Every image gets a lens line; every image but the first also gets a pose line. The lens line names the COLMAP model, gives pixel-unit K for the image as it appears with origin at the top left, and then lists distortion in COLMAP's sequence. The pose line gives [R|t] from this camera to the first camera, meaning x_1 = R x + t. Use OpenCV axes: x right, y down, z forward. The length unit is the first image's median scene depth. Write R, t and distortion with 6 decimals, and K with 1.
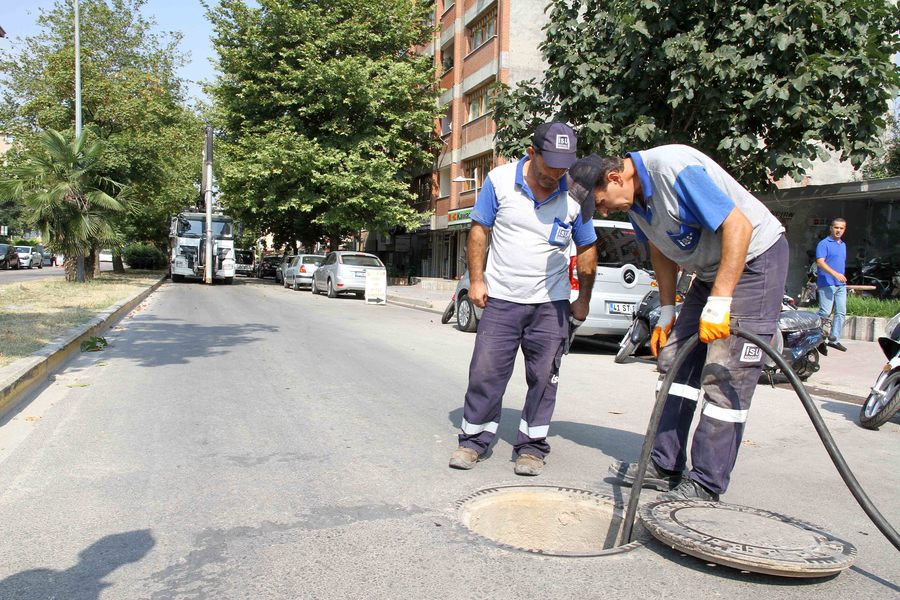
lens RADIAL K [[714.1, 0, 450.0], [0, 714.1, 300.0], [0, 0, 1]] dist [-0.125219, -0.000872]
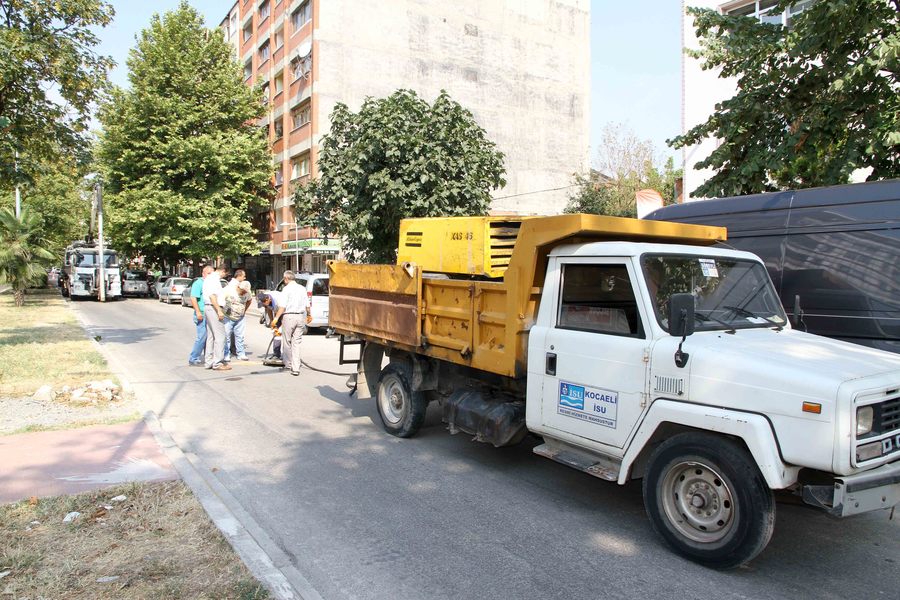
lens RADIAL K [[625.1, 0, 450.0], [0, 625.1, 300.0], [0, 0, 1]] dist [-0.127912, 0.062024]
pose [[0.972795, -0.032452, 0.229385, 0.042209], [0.032303, 0.999468, 0.004405, -0.008231], [-0.229406, 0.003124, 0.973326, -0.272596]]
